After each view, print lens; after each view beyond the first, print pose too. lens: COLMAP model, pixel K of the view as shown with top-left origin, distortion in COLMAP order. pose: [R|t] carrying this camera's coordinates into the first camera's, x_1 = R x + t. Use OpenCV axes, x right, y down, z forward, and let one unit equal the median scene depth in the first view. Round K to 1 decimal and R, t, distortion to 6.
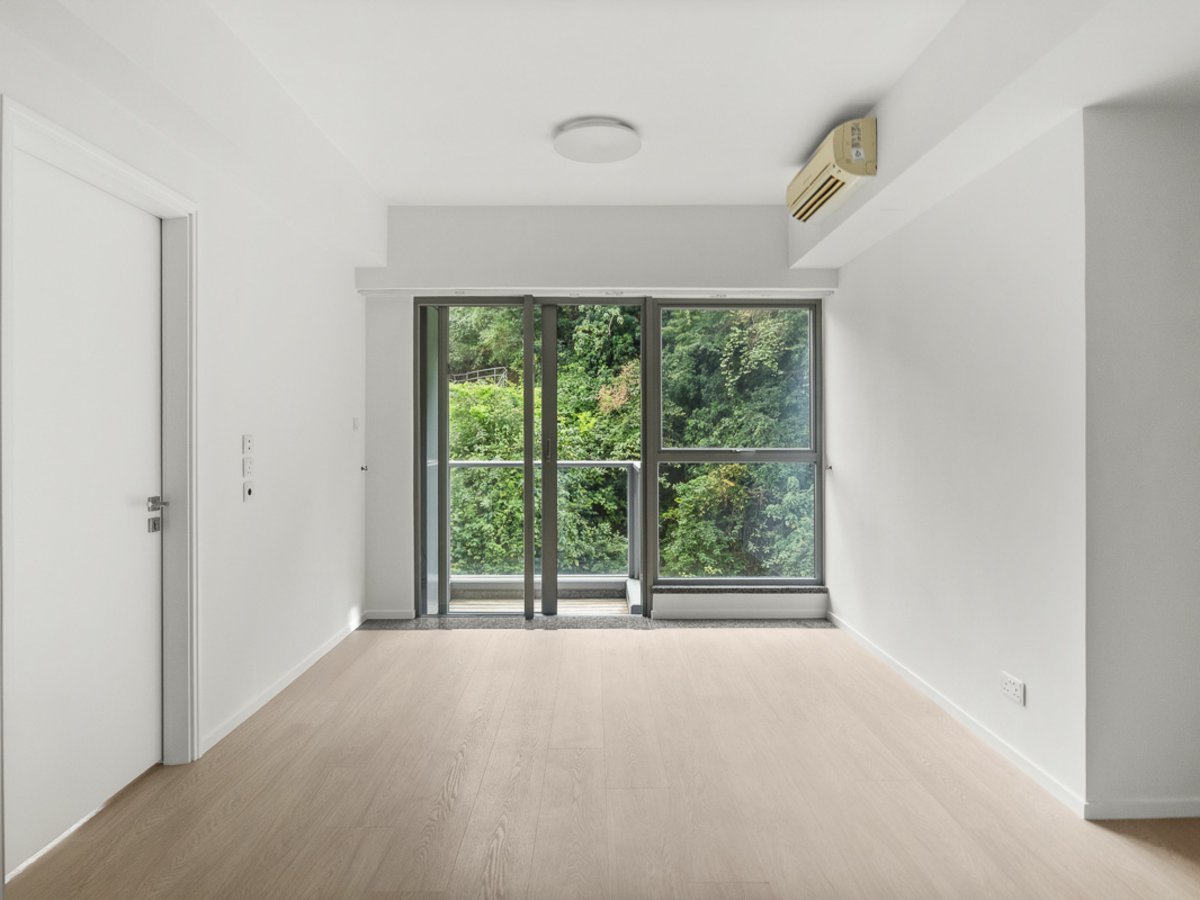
lens RADIAL K [[685.8, 0, 598.5], [0, 685.8, 437.3], [0, 0, 1]] dist [-0.000392, 0.000394]
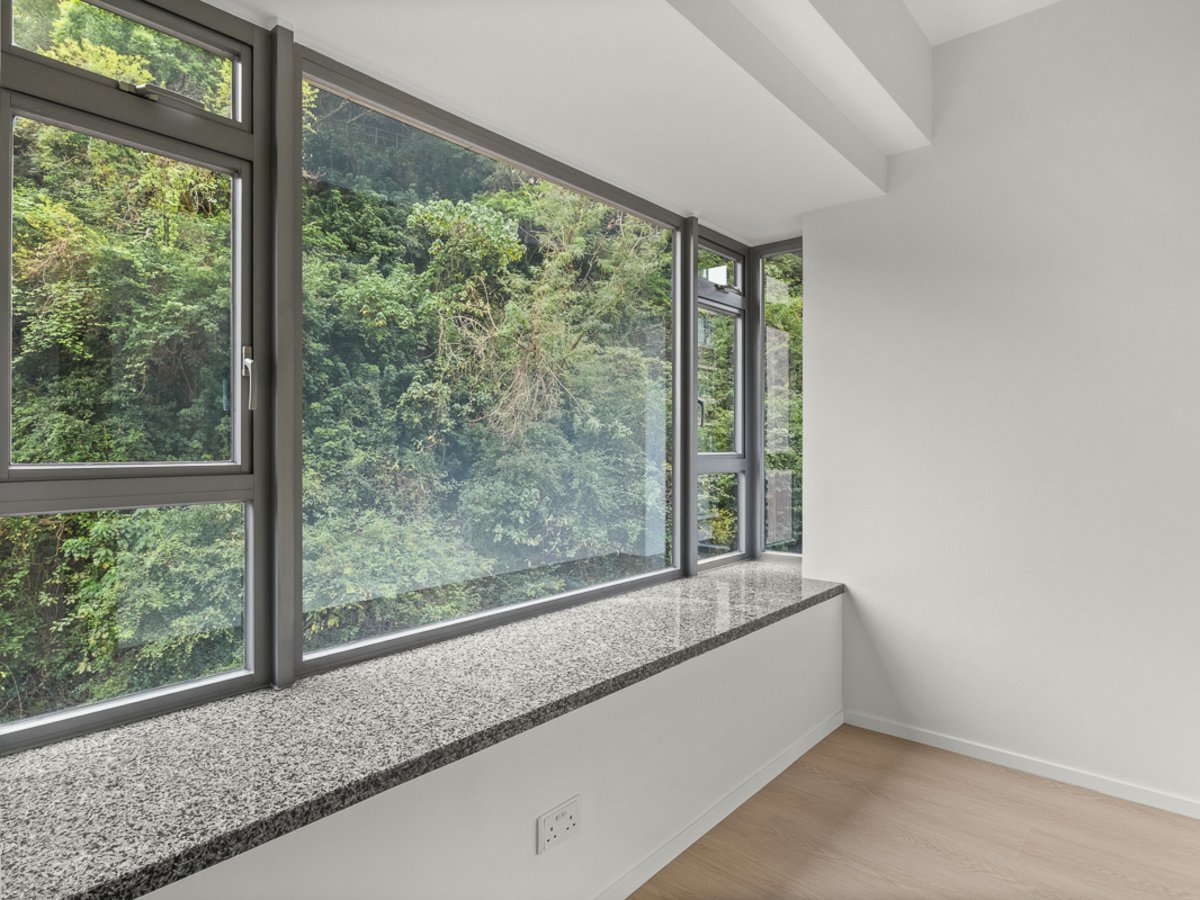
lens RADIAL K [[685.8, 0, 598.8], [0, 685.8, 451.1], [0, 0, 1]] dist [-0.000392, 0.000394]
pose [[0.660777, -0.004133, 0.750571, 0.072503], [0.000414, 0.999987, 0.005141, 0.002976], [-0.750582, -0.003086, 0.660770, 0.103373]]
